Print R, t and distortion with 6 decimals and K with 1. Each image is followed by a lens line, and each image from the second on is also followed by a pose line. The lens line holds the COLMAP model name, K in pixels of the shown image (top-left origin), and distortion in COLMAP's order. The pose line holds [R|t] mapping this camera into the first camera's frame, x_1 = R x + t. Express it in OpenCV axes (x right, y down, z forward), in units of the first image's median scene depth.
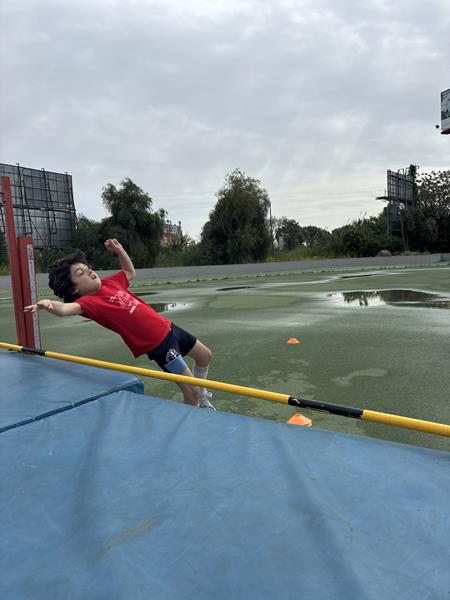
lens RADIAL K [[444.0, 0, 226.9], [0, 444.0, 314.2], [0, 0, 1]] dist [-0.000002, -0.005201]
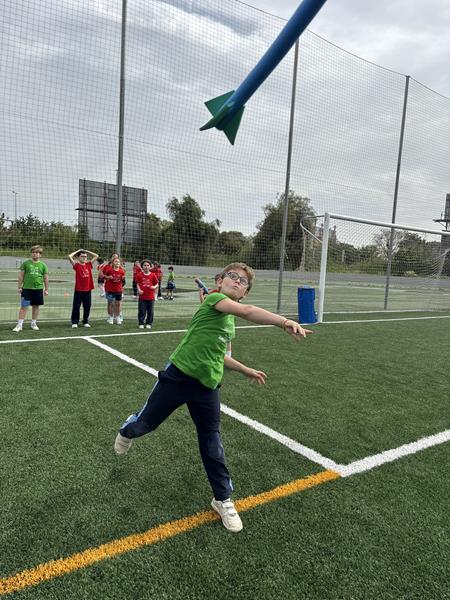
lens RADIAL K [[447.8, 0, 226.5], [0, 447.8, 313.4], [0, 0, 1]] dist [0.006222, -0.004077]
pose [[0.938960, 0.129994, -0.318521, 0.315100], [-0.132374, 0.991097, 0.014264, -0.002799], [0.317540, 0.028770, 0.947808, -0.150868]]
